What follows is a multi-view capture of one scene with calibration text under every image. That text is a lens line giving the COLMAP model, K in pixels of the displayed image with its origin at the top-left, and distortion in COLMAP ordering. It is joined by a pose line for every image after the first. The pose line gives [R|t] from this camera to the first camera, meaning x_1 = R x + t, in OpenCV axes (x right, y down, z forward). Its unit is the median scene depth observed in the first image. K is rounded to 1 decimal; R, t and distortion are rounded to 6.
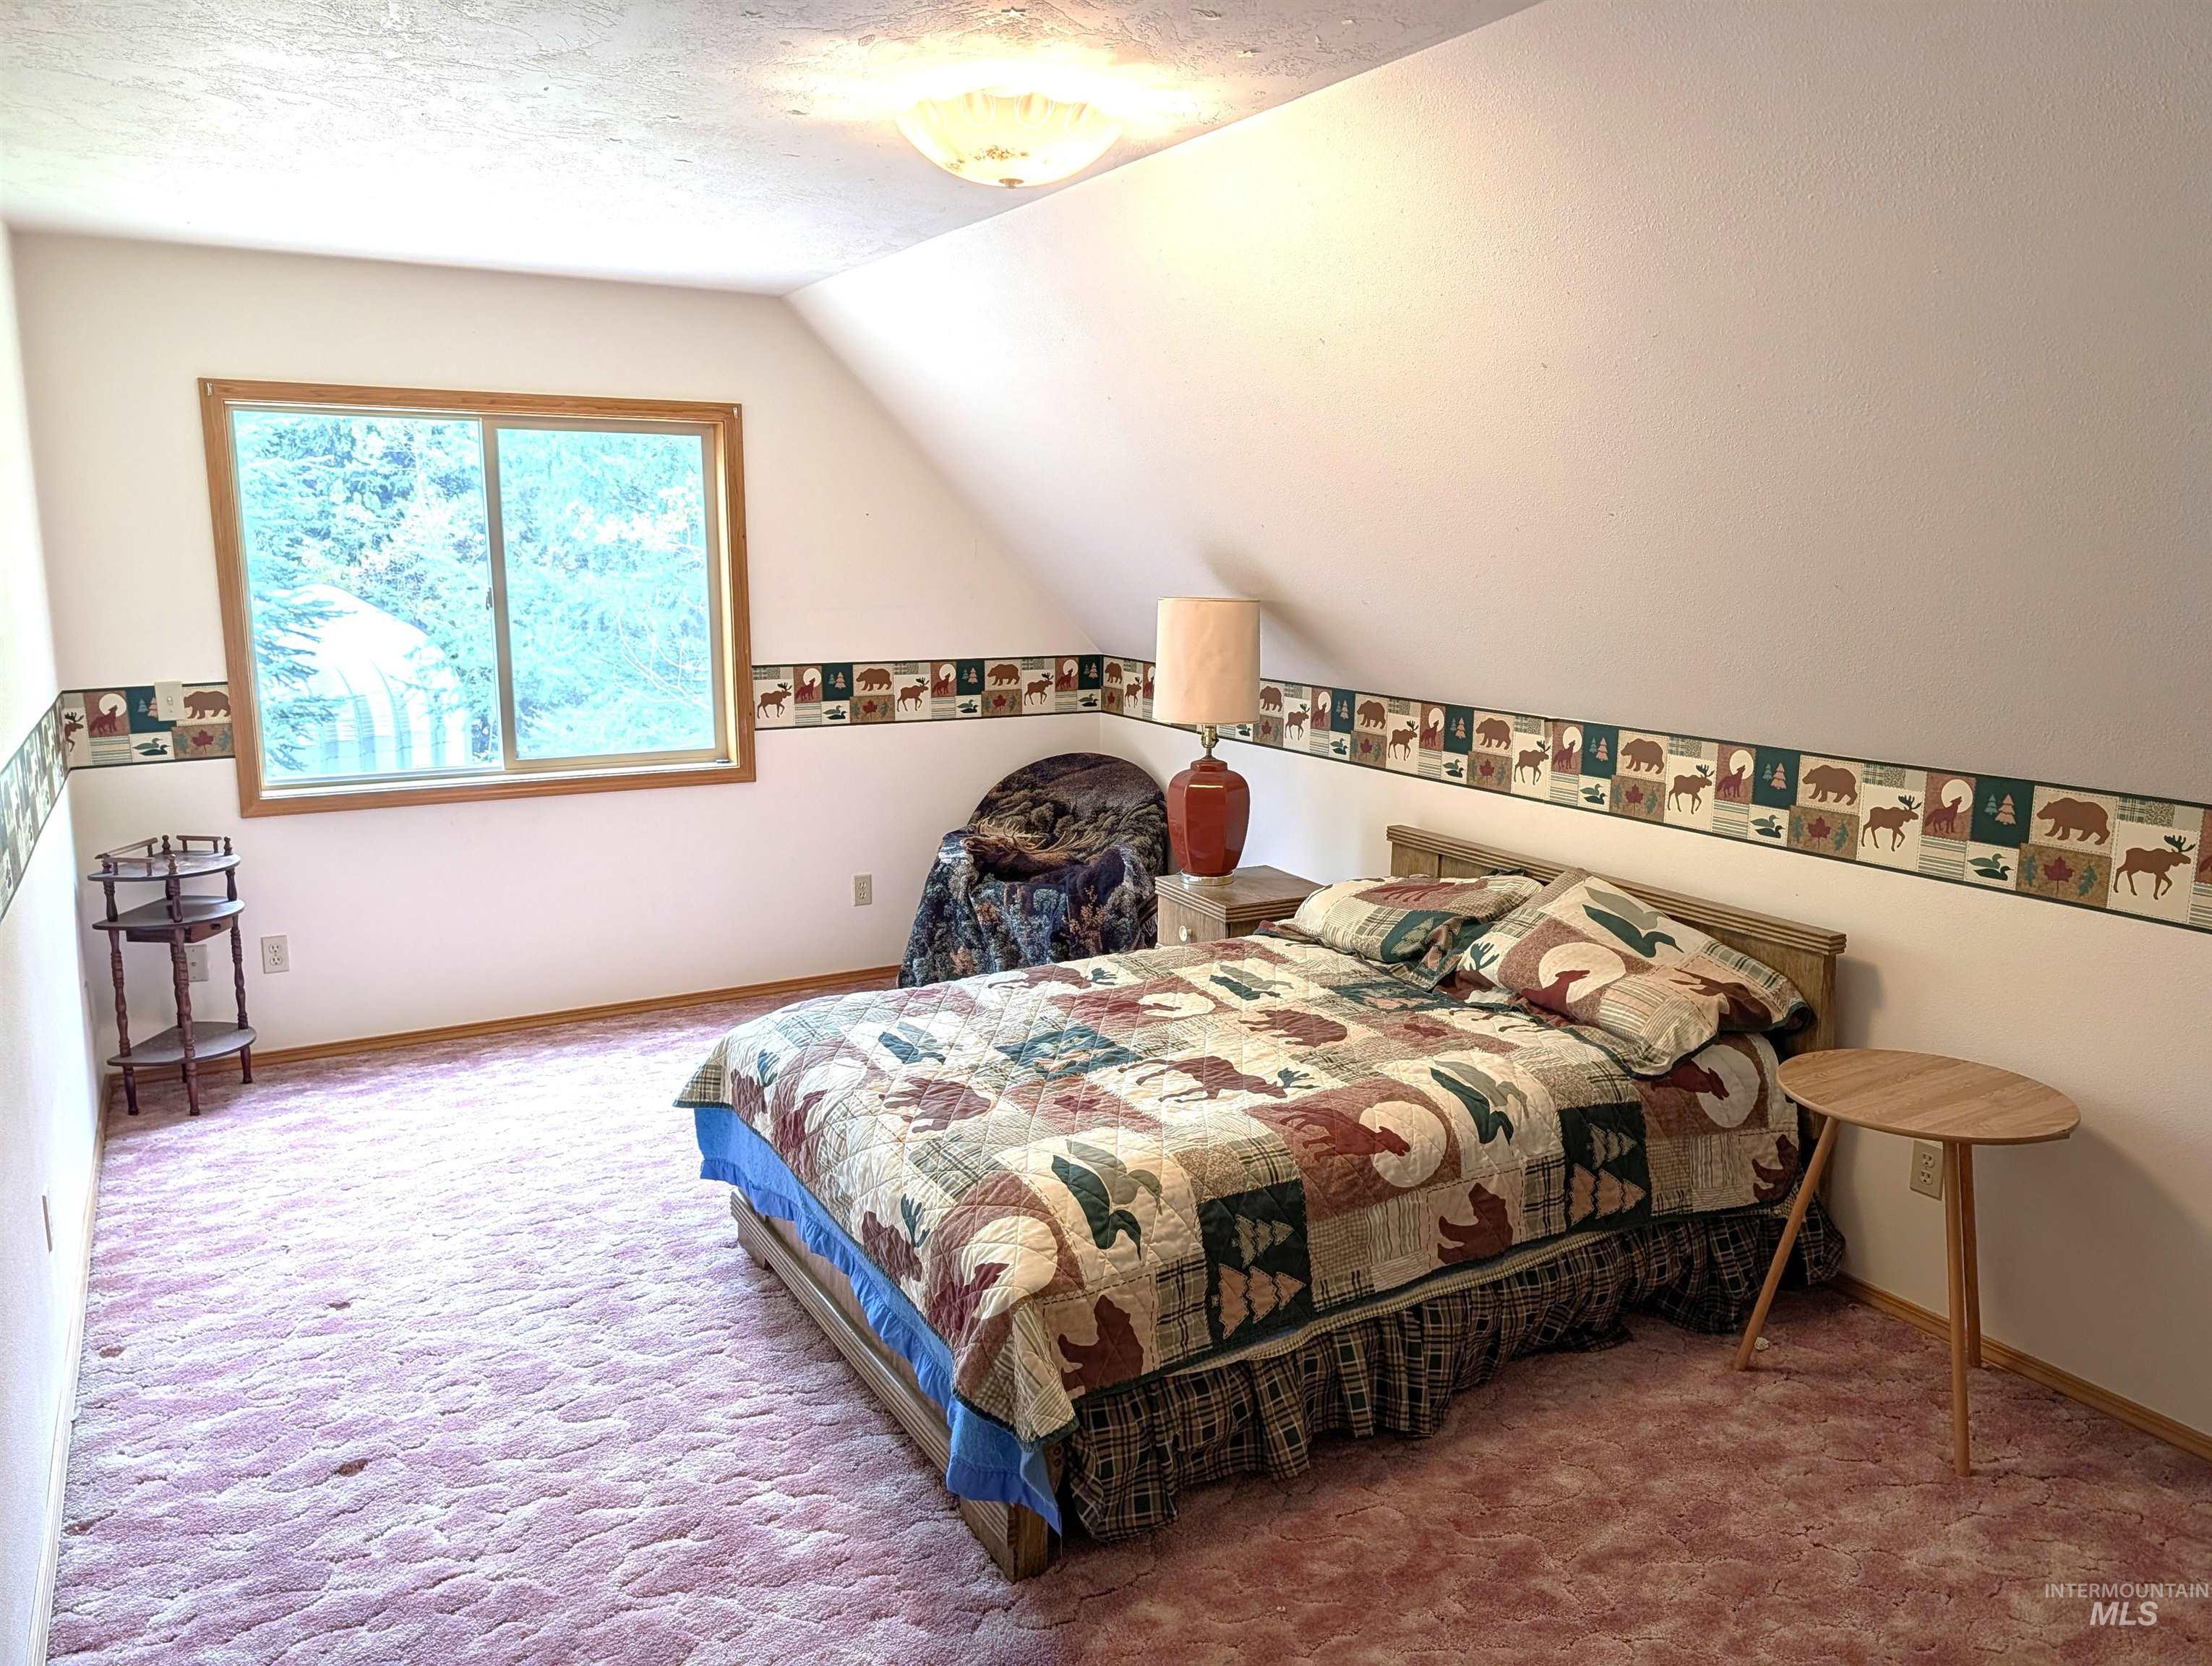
lens RADIAL K [[1602.7, 0, 1094.2], [0, 1602.7, 827.7], [0, 0, 1]] dist [0.006217, 0.000068]
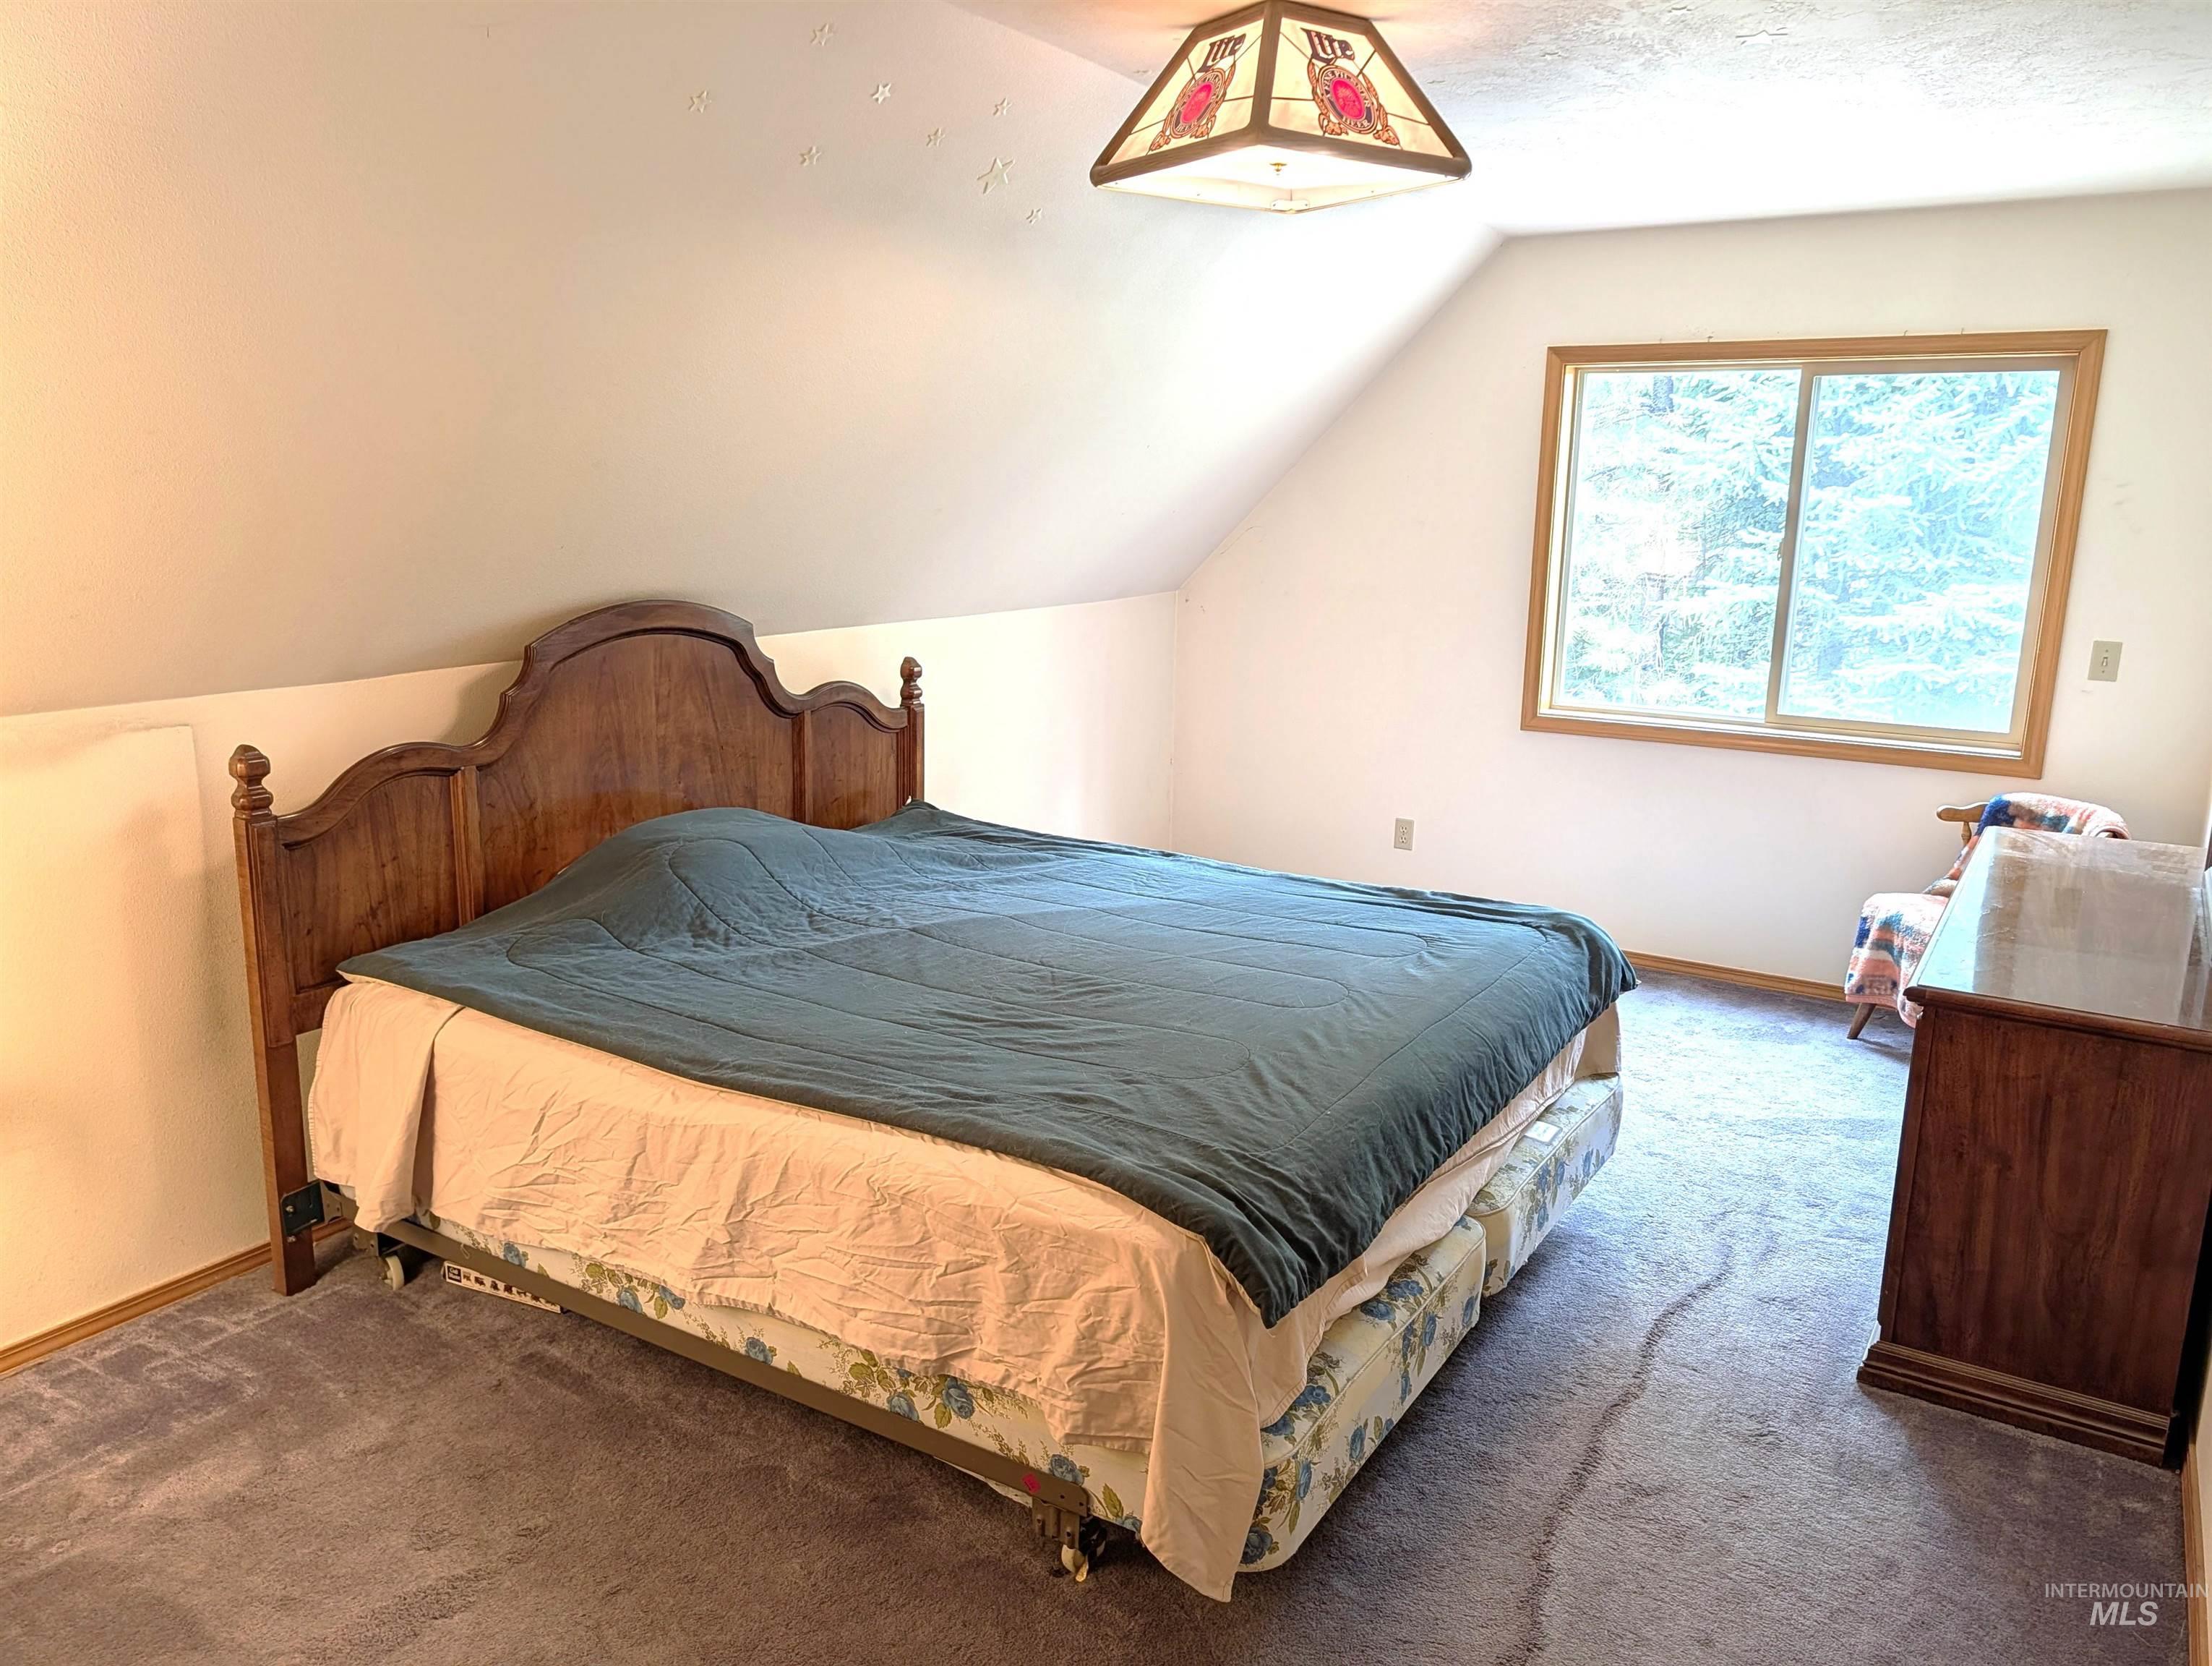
lens RADIAL K [[1602.7, 0, 1094.2], [0, 1602.7, 827.7], [0, 0, 1]] dist [0.006217, 0.000068]
pose [[0.468942, 0.193232, -0.861832, 0.313645], [-0.169083, 0.977368, 0.127134, -0.029575], [0.866893, 0.086103, 0.491001, 0.160006]]
